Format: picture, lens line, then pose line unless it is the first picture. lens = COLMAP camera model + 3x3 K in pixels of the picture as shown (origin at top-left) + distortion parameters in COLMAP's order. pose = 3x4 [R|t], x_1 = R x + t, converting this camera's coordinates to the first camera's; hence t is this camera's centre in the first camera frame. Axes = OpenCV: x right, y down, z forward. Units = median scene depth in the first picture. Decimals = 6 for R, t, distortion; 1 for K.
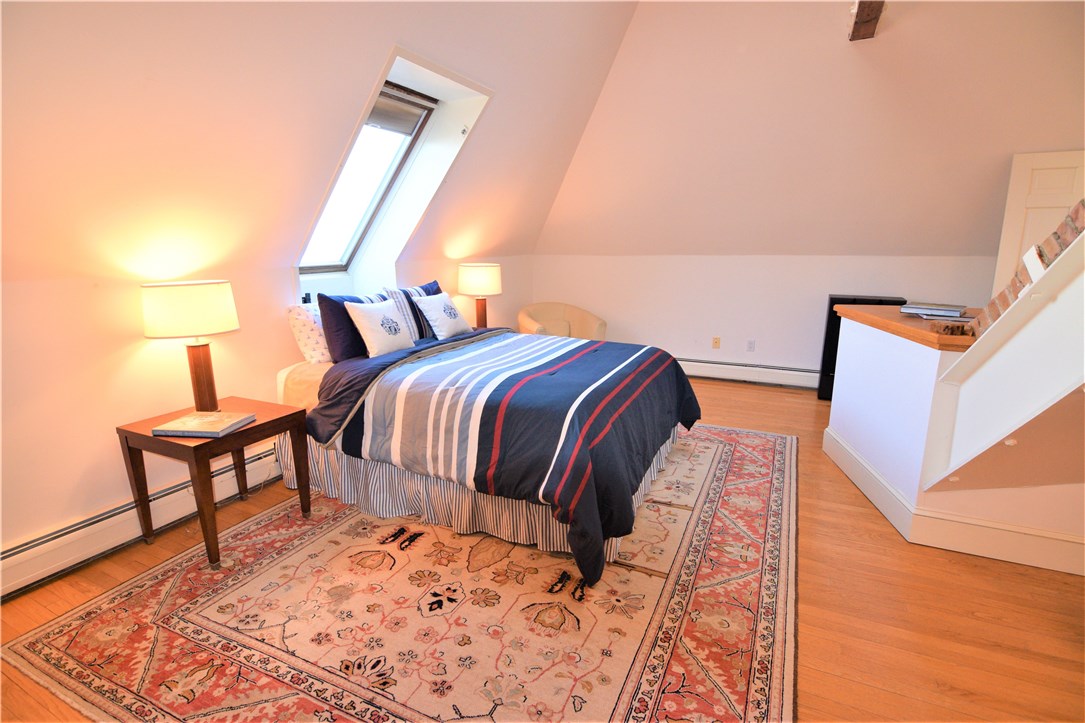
lens RADIAL K [[521.9, 0, 550.7], [0, 521.9, 361.9], [0, 0, 1]] dist [-0.028636, -0.002575]
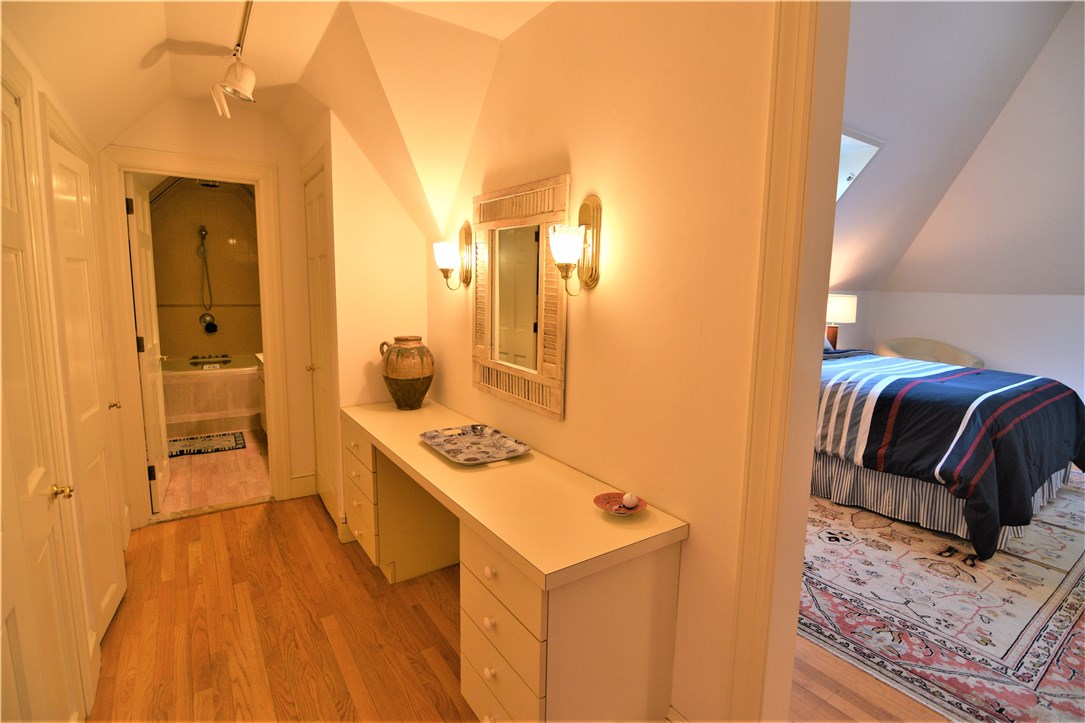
lens RADIAL K [[521.9, 0, 539.2], [0, 521.9, 357.4], [0, 0, 1]] dist [-0.028636, -0.002575]
pose [[0.854887, 0.088584, -0.511195, -0.213301], [-0.135709, 0.989191, -0.055537, 0.178733], [0.500750, 0.116852, 0.857669, -0.465067]]
